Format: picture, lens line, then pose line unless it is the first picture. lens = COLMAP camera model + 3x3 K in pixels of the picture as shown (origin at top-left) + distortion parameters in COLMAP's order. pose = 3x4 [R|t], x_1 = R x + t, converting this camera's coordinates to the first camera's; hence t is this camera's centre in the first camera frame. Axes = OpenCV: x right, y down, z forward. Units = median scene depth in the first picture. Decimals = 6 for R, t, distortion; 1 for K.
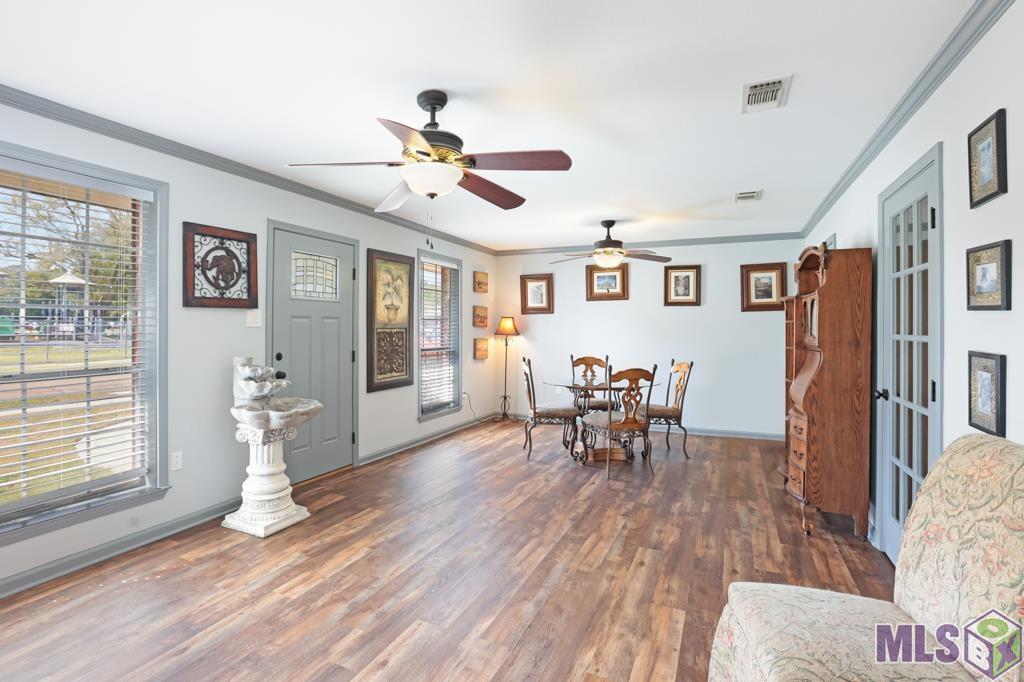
lens RADIAL K [[474.0, 0, 494.3], [0, 474.0, 327.8], [0, 0, 1]] dist [-0.043652, 0.010114]
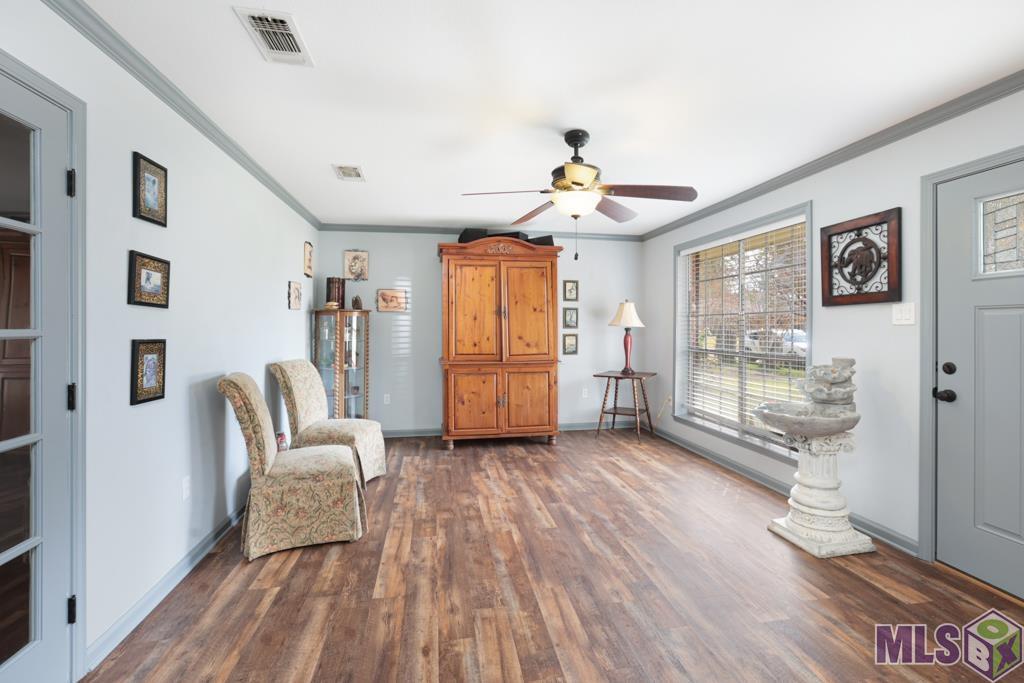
lens RADIAL K [[474.0, 0, 510.7], [0, 474.0, 330.3], [0, 0, 1]] dist [-0.043652, 0.010114]
pose [[-0.819123, -0.000753, -0.573618, 0.536024], [-0.006389, 0.999949, 0.007811, 0.005924], [0.573583, 0.010063, -0.819086, 1.433153]]
